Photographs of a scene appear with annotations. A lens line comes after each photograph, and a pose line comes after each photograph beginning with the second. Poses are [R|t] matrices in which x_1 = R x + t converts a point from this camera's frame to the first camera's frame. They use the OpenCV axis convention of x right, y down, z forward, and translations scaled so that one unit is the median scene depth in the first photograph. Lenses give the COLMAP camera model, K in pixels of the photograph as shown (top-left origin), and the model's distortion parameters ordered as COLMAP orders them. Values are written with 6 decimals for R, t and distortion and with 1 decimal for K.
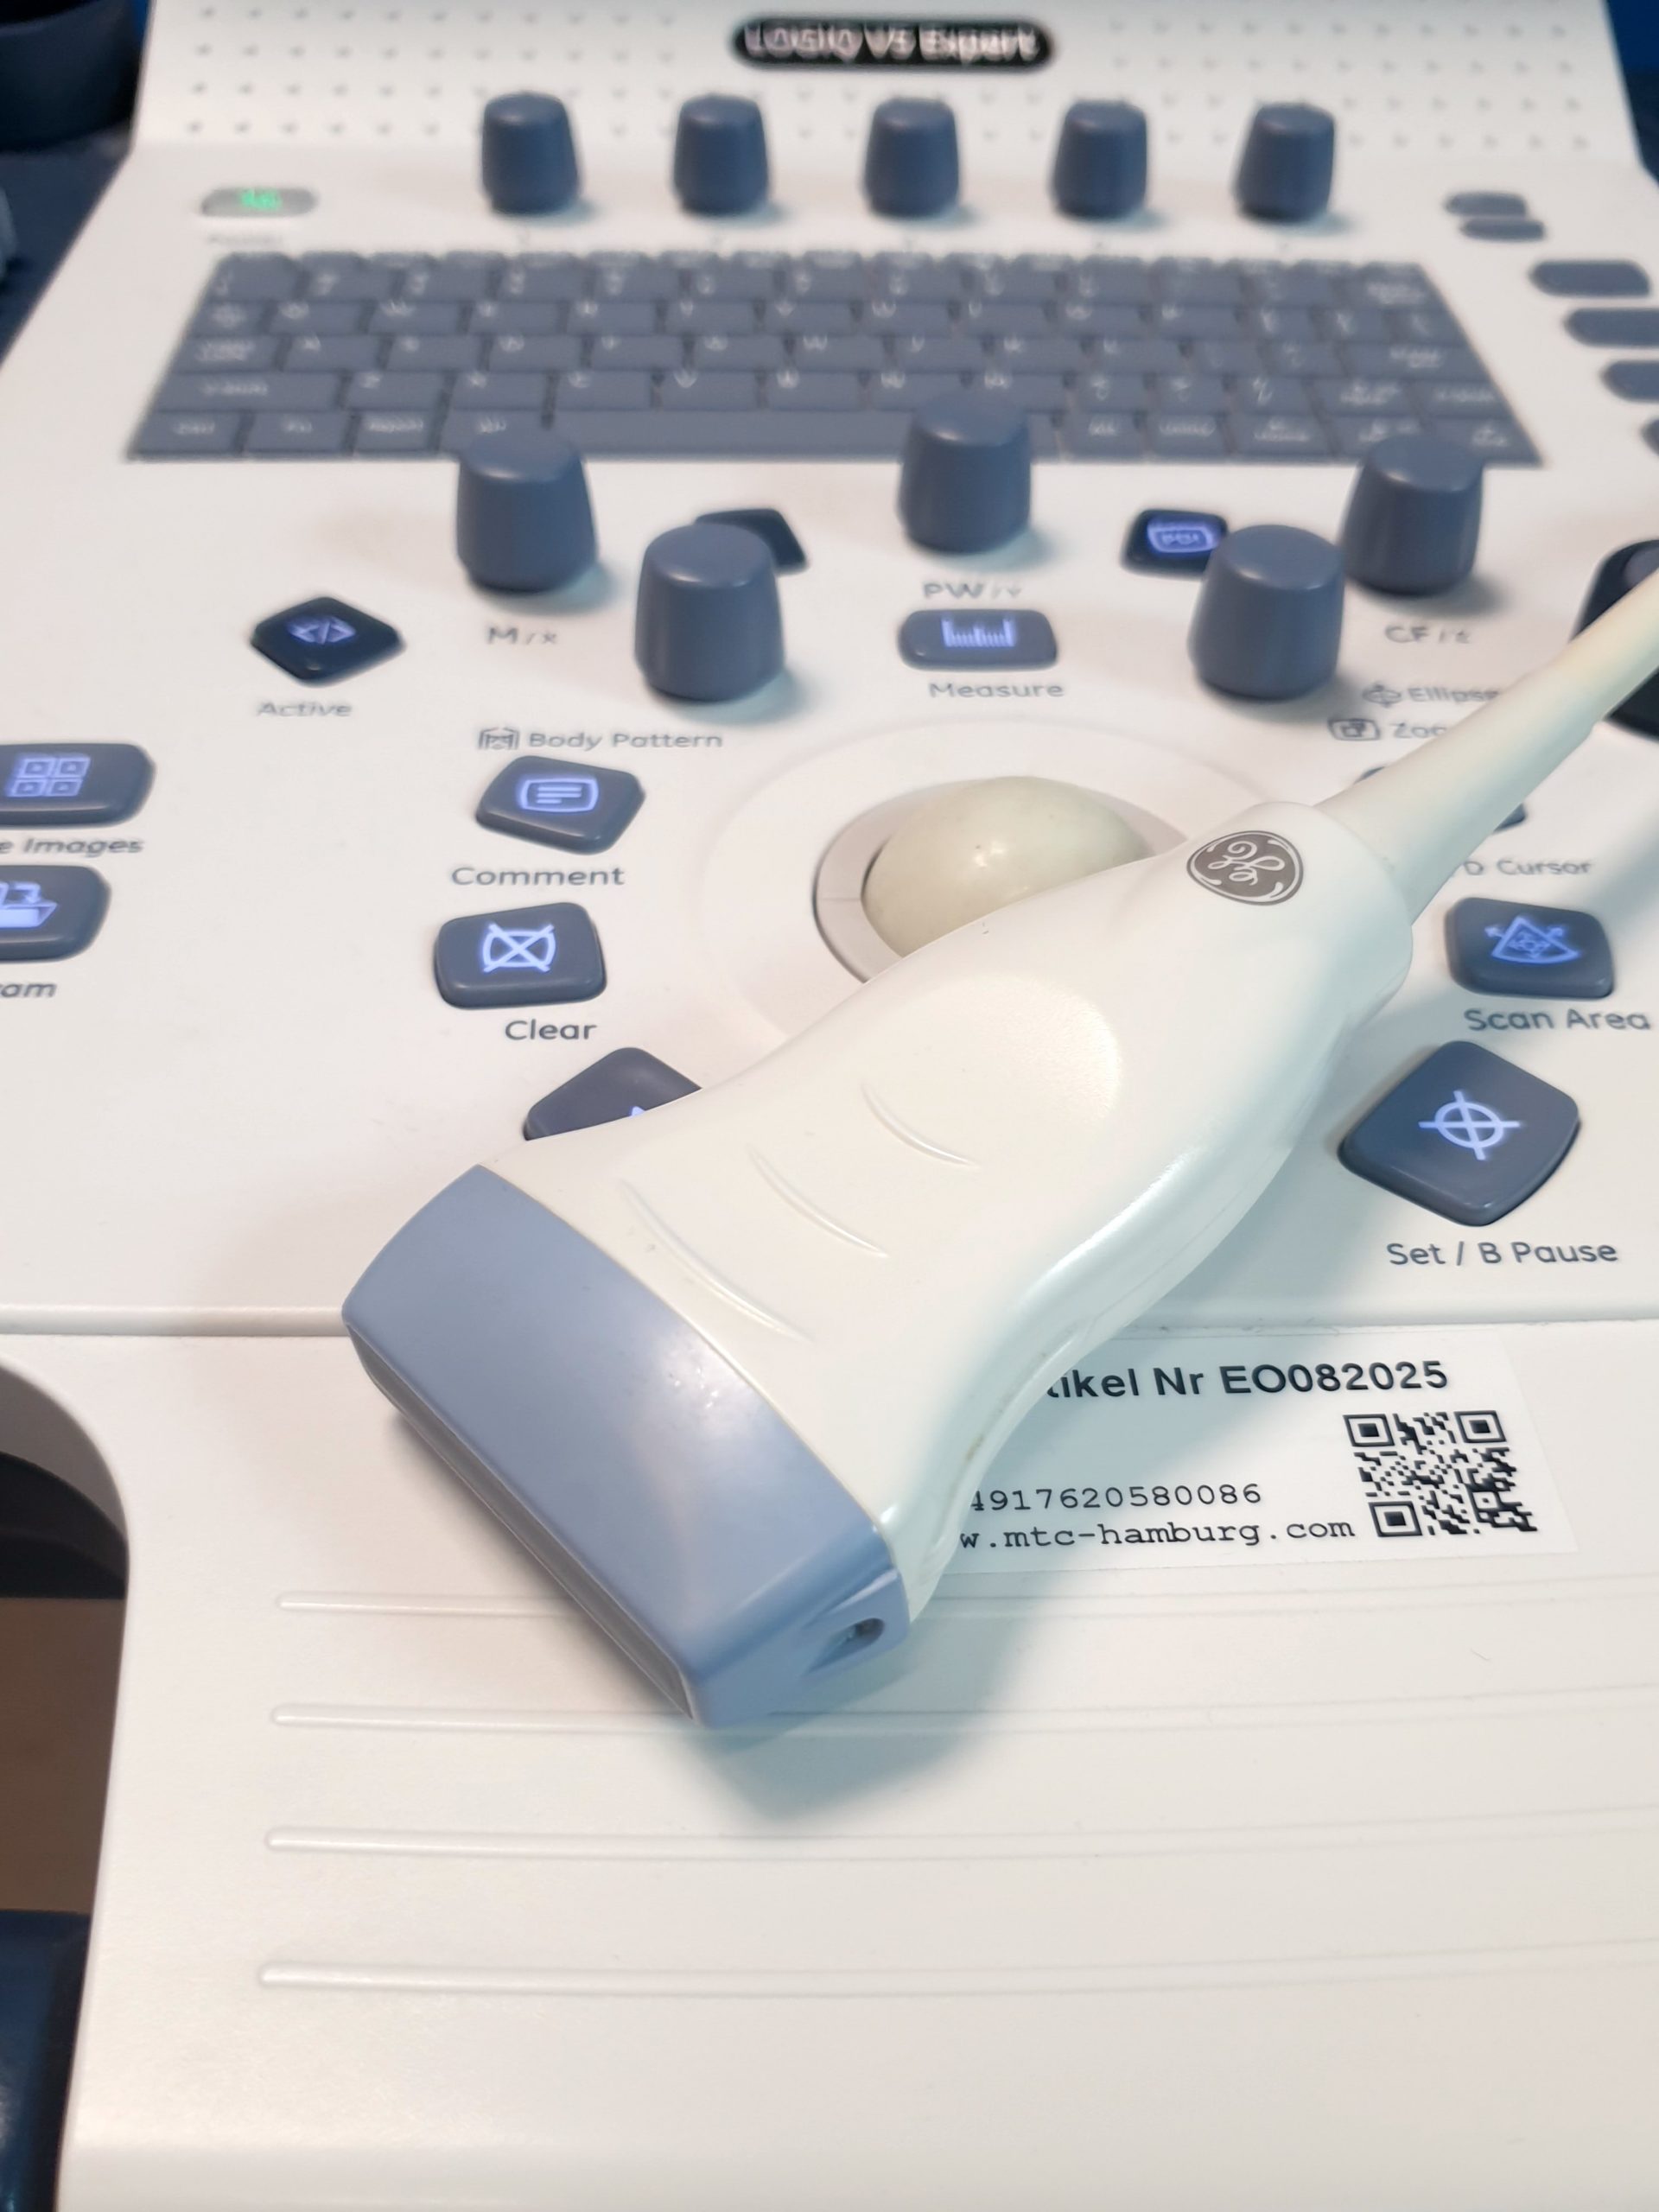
lens RADIAL K [[2038.2, 0, 868.2], [0, 2038.2, 1139.7], [0, 0, 1]] dist [0.058427, -0.224826]
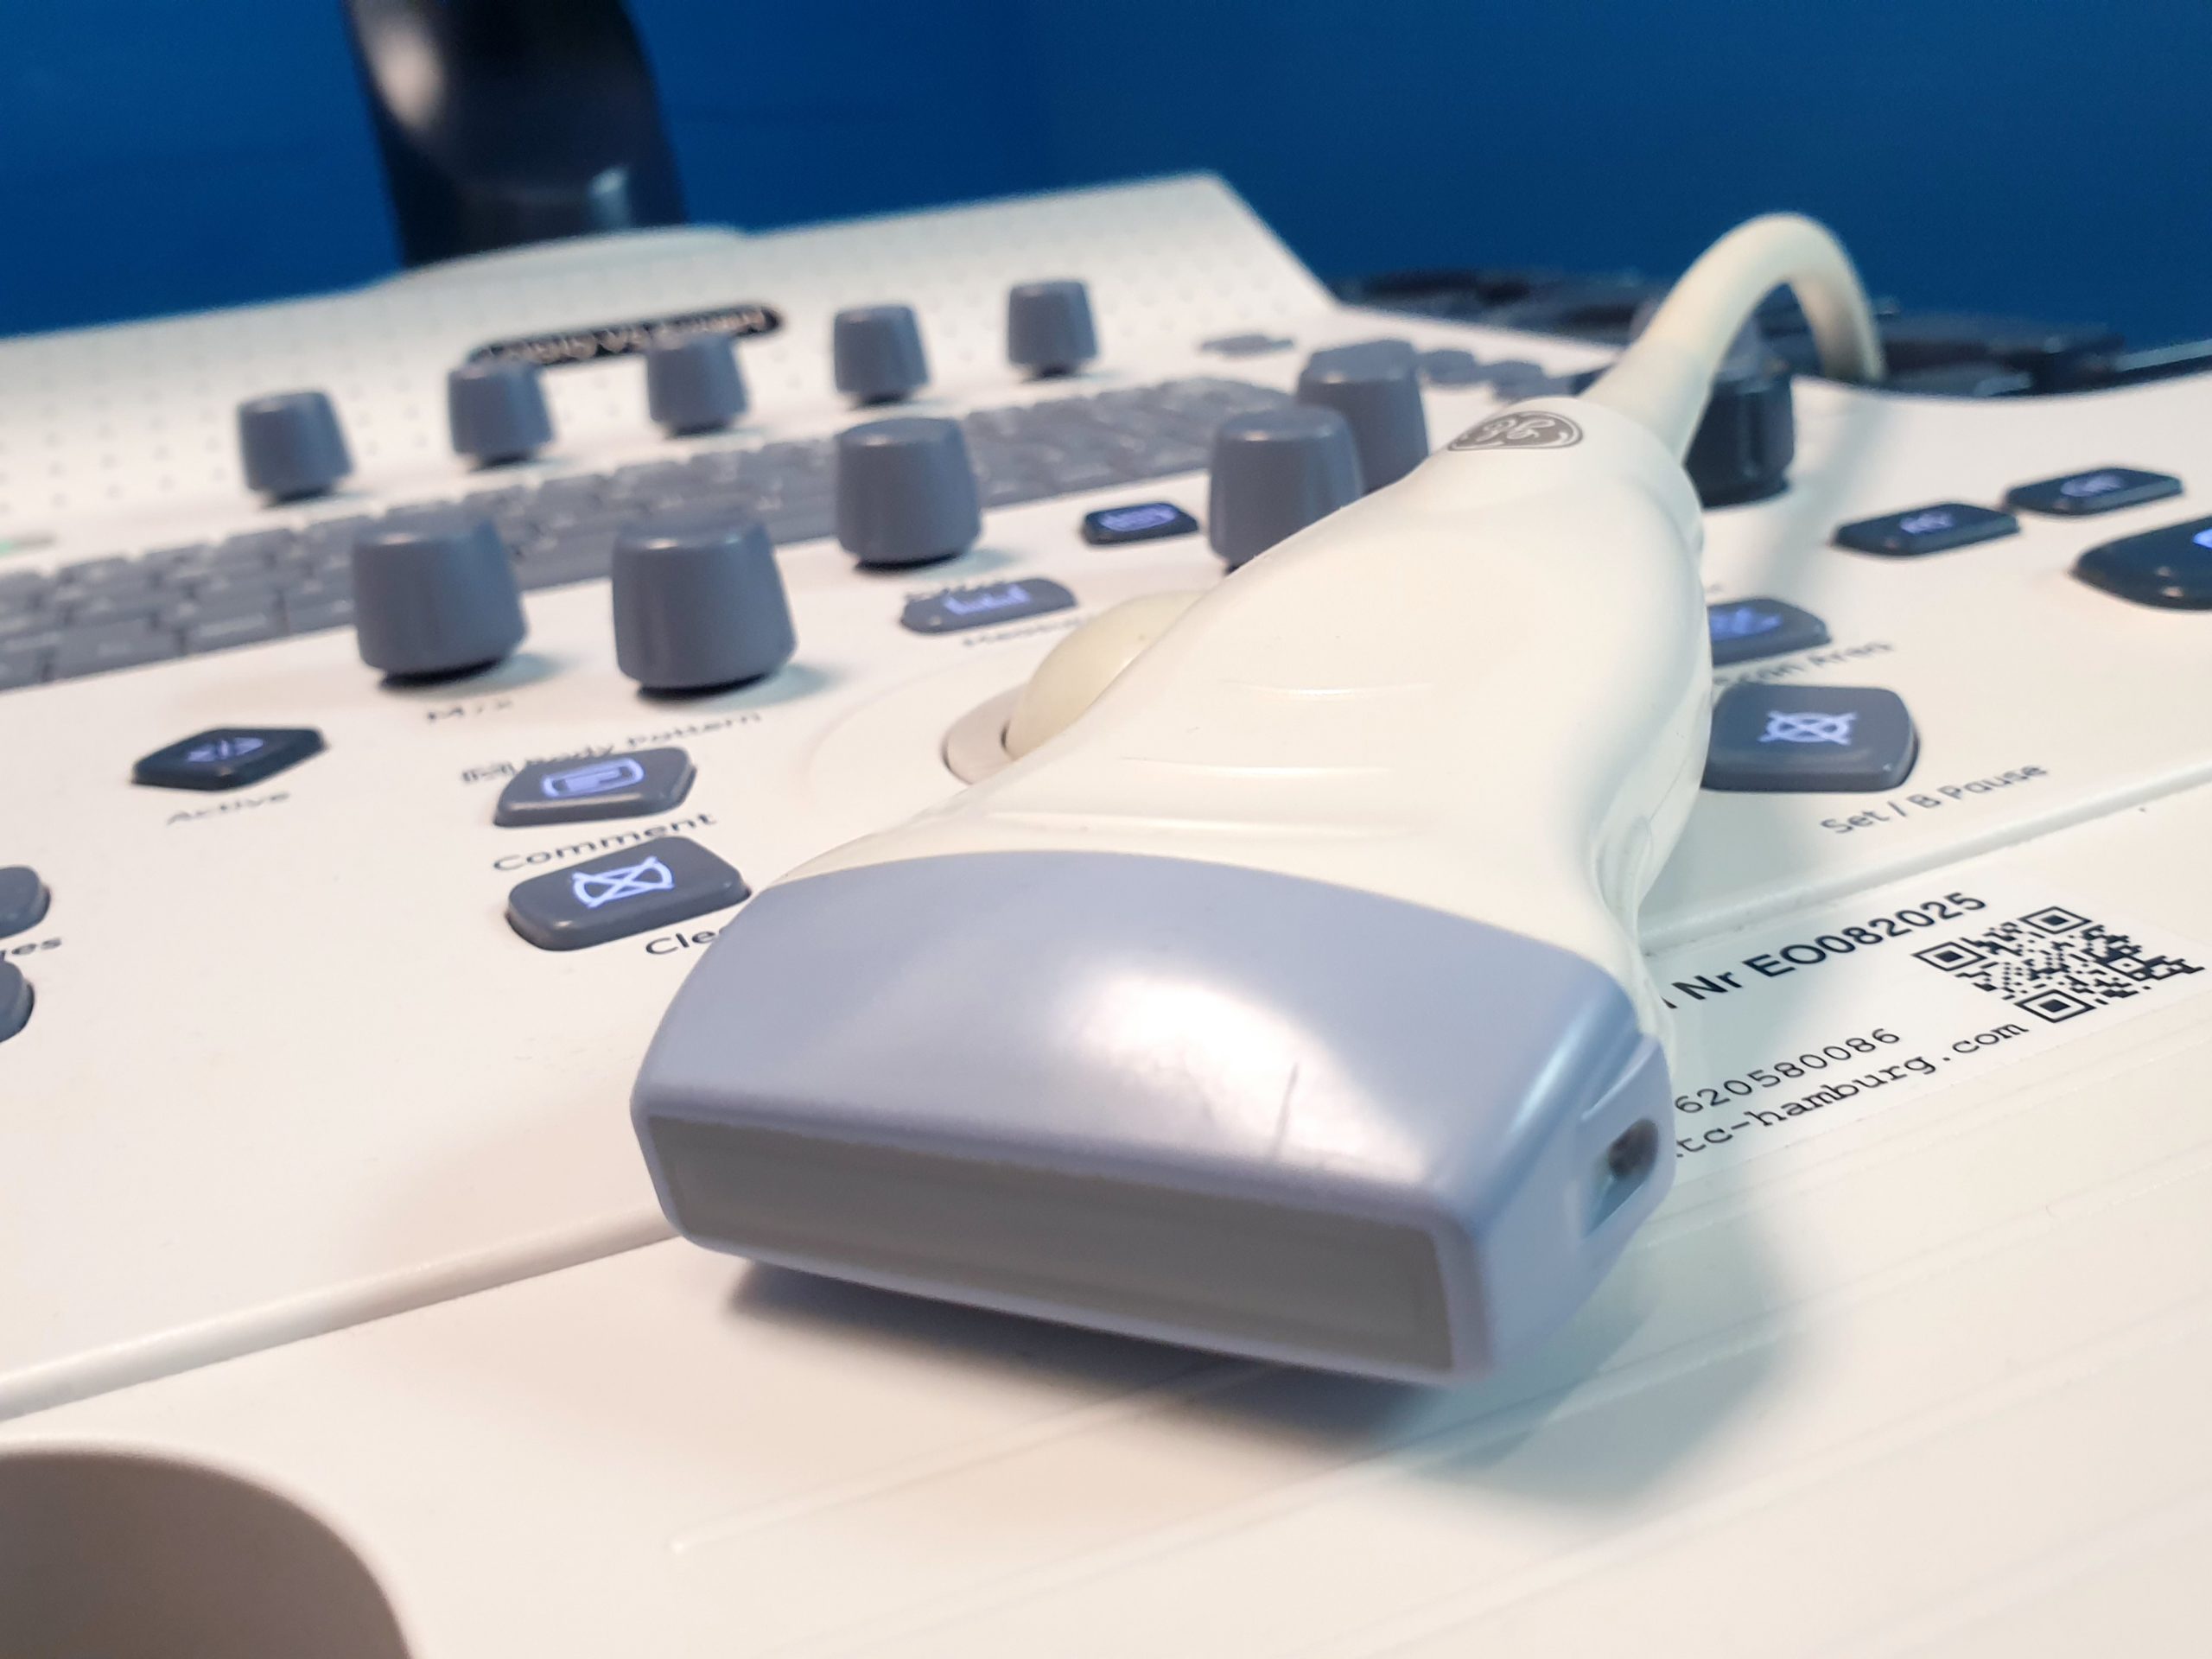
lens RADIAL K [[2086.9, 0, 1153.2], [0, 2086.9, 813.8], [0, 0, 1]] dist [-0.057233, 0.000000]
pose [[0.923897, -0.230018, 0.305788, -0.244416], [0.335468, 0.871312, -0.358158, 0.252275], [-0.184054, 0.433483, 0.882166, 0.302996]]
